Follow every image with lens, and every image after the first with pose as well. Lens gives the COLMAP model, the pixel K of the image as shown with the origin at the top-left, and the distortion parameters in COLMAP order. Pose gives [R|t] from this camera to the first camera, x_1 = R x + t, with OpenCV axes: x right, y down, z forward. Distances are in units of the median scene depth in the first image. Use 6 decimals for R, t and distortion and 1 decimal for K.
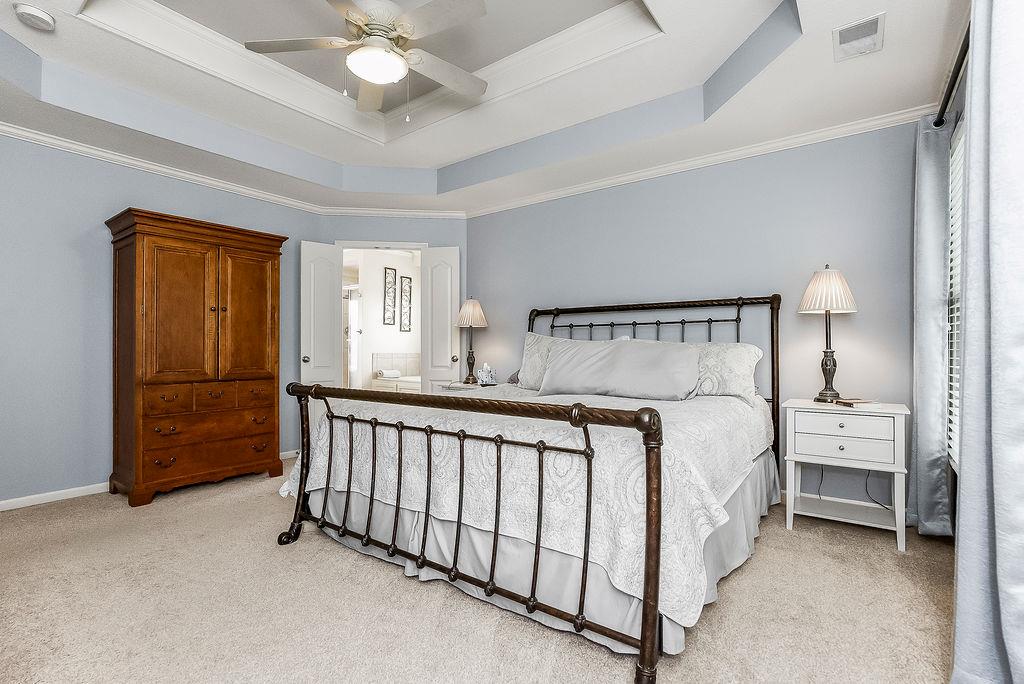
lens RADIAL K [[481.4, 0, 512.3], [0, 481.4, 346.5], [0, 0, 1]] dist [-0.020635, 0.004464]
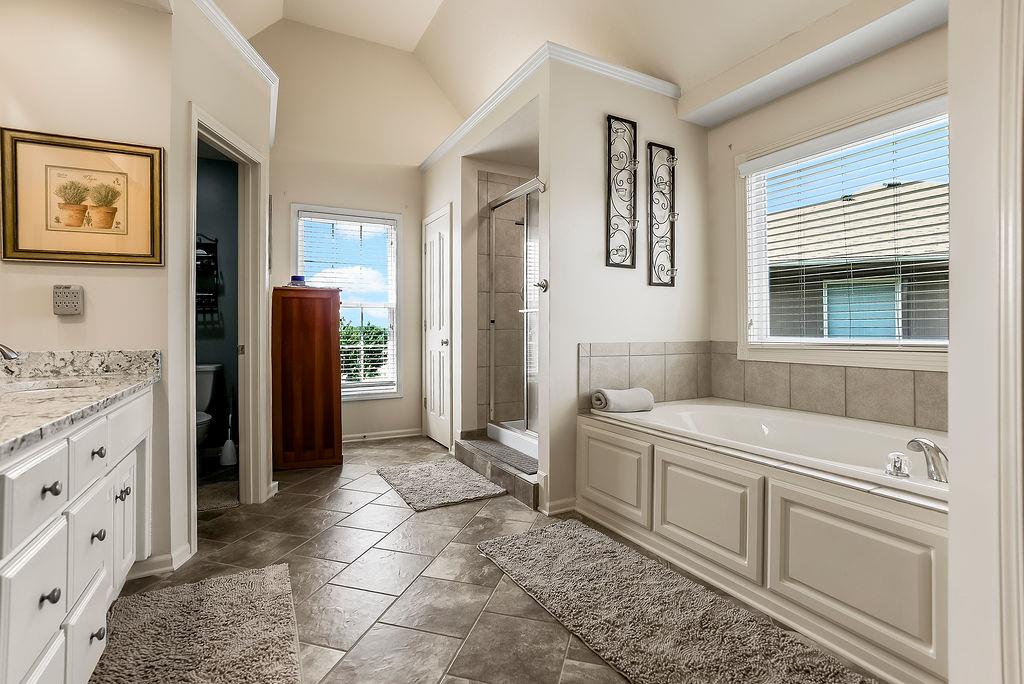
lens RADIAL K [[481.4, 0, 513.7], [0, 481.4, 331.4], [0, 0, 1]] dist [-0.020635, 0.004464]
pose [[0.906916, -0.009562, -0.421202, -0.171617], [0.012710, 0.999908, 0.004666, 0.001884], [0.421119, -0.009585, 0.906955, 0.613236]]
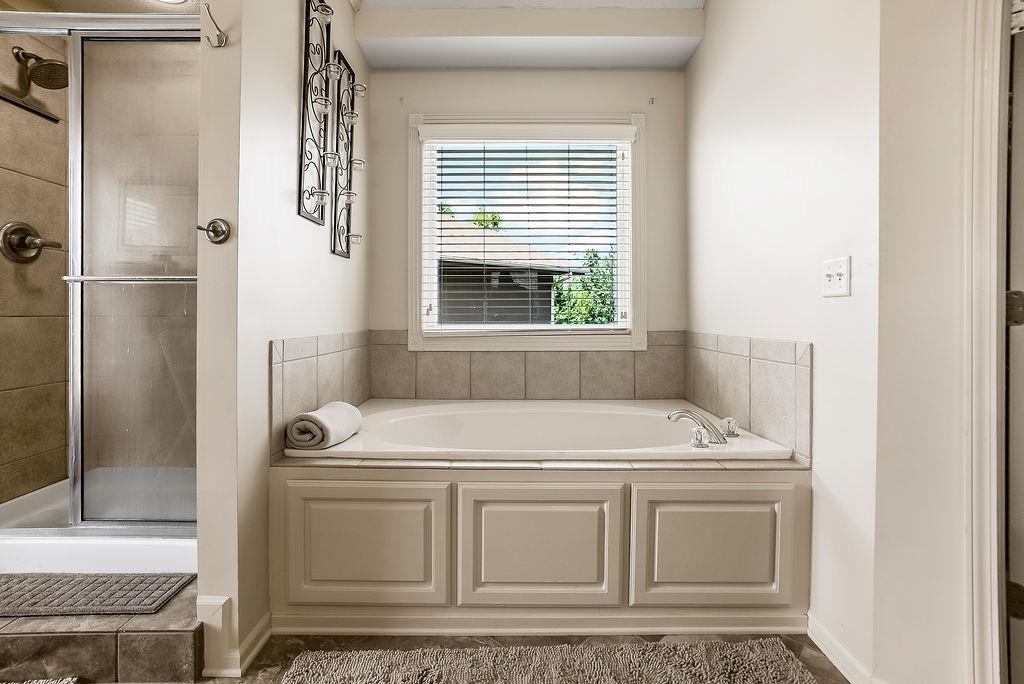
lens RADIAL K [[481.4, 0, 510.6], [0, 481.4, 317.4], [0, 0, 1]] dist [-0.020635, 0.004464]
pose [[0.805289, -0.013886, 0.592720, -0.316499], [0.003901, 0.999828, 0.018125, -0.000229], [-0.592870, -0.012284, 0.805205, 0.733761]]
